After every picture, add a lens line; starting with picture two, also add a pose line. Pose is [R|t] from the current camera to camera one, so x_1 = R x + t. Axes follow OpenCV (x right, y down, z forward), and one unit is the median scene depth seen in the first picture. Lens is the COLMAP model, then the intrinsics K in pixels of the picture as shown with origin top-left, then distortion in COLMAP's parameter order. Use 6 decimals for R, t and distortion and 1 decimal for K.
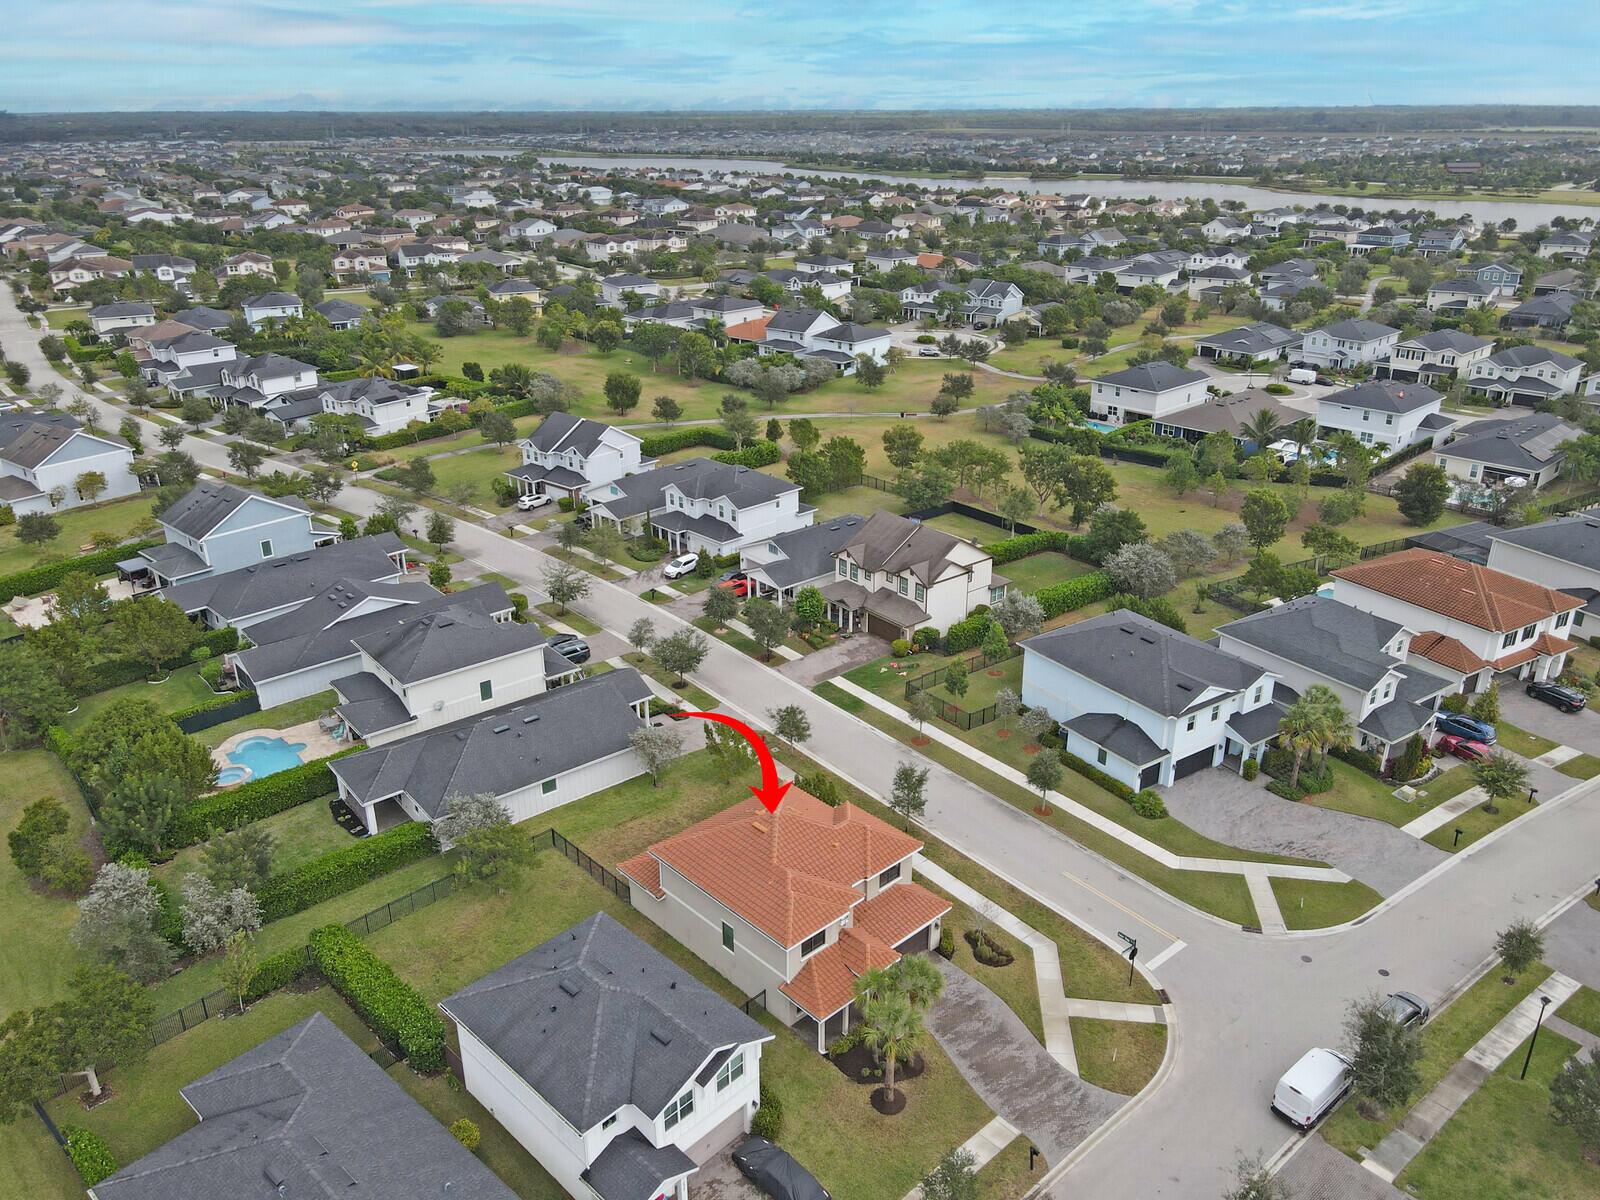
lens RADIAL K [[1173.3, 0, 803.4], [0, 1173.3, 603.1], [0, 0, 1]] dist [-0.002549, 0.028871]
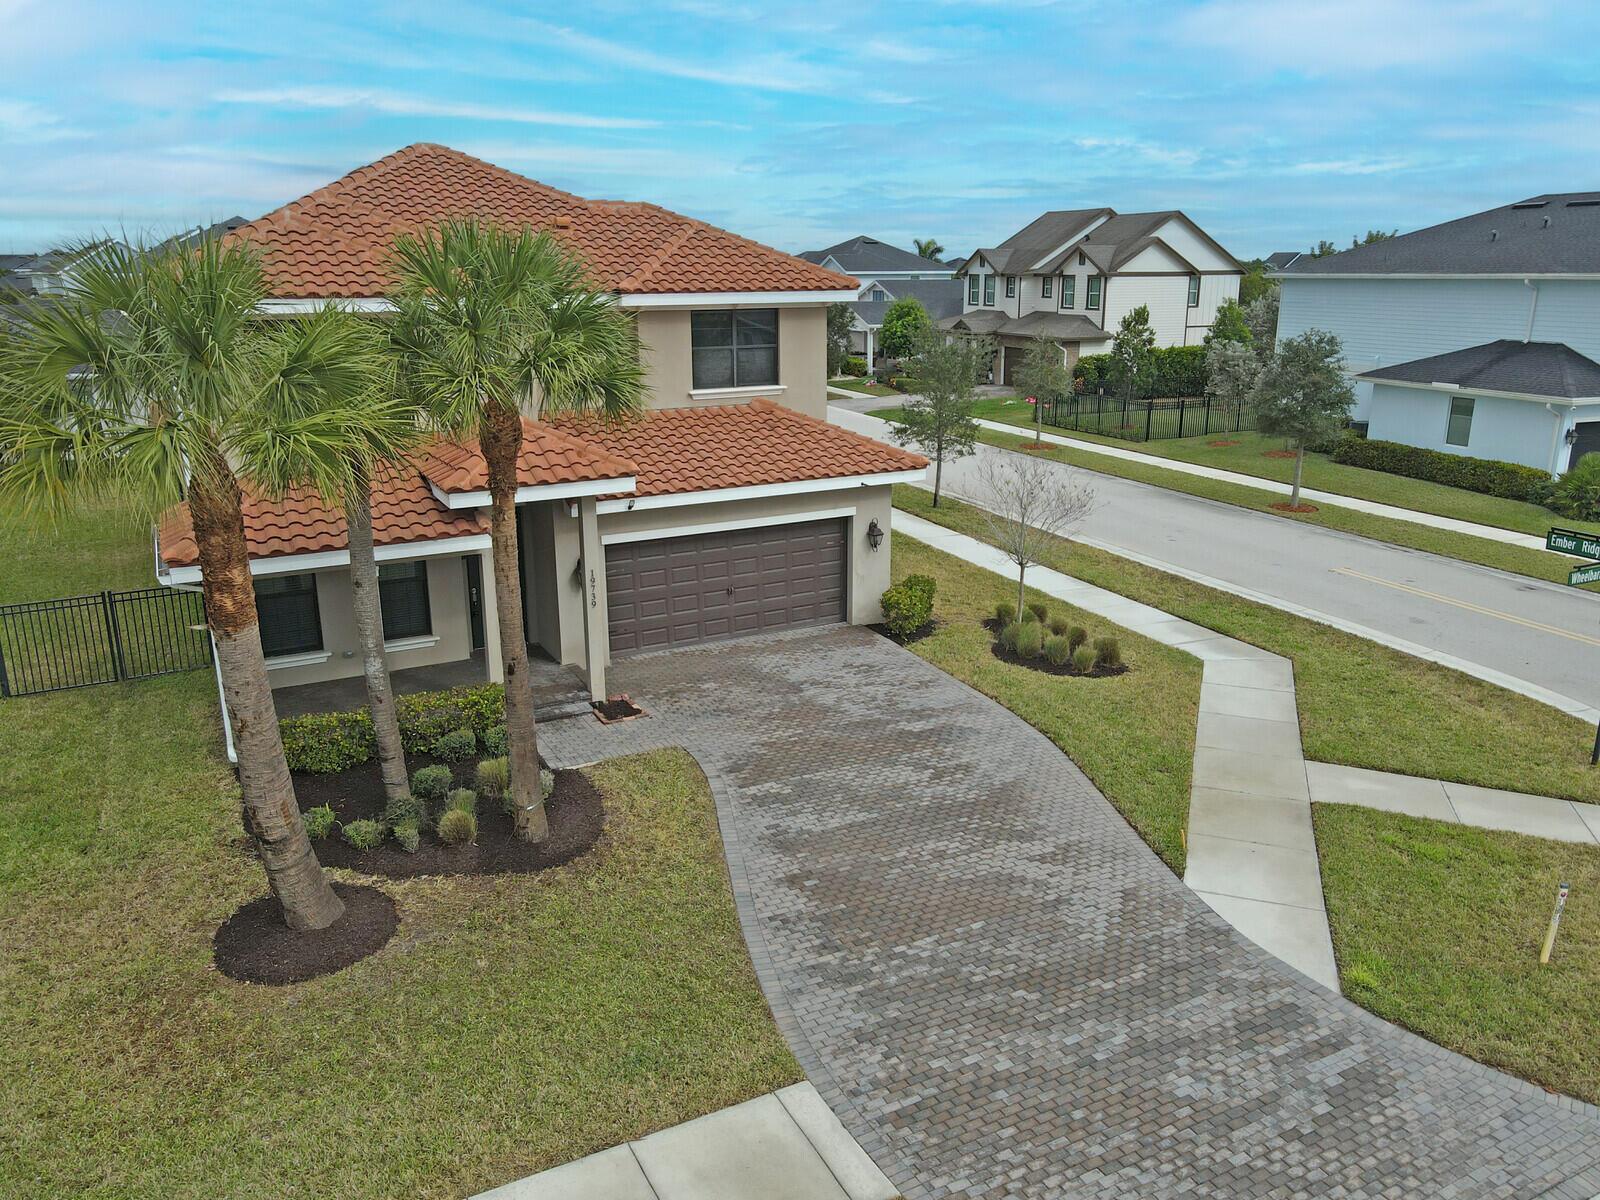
lens RADIAL K [[1177.9, 0, 805.7], [0, 1177.9, 595.1], [0, 0, 1]] dist [-0.005210, 0.042526]
pose [[0.968755, 0.070072, -0.237914, 0.107753], [-0.100038, 0.988163, -0.116302, 0.206999], [0.226948, 0.136468, 0.964298, 0.441972]]
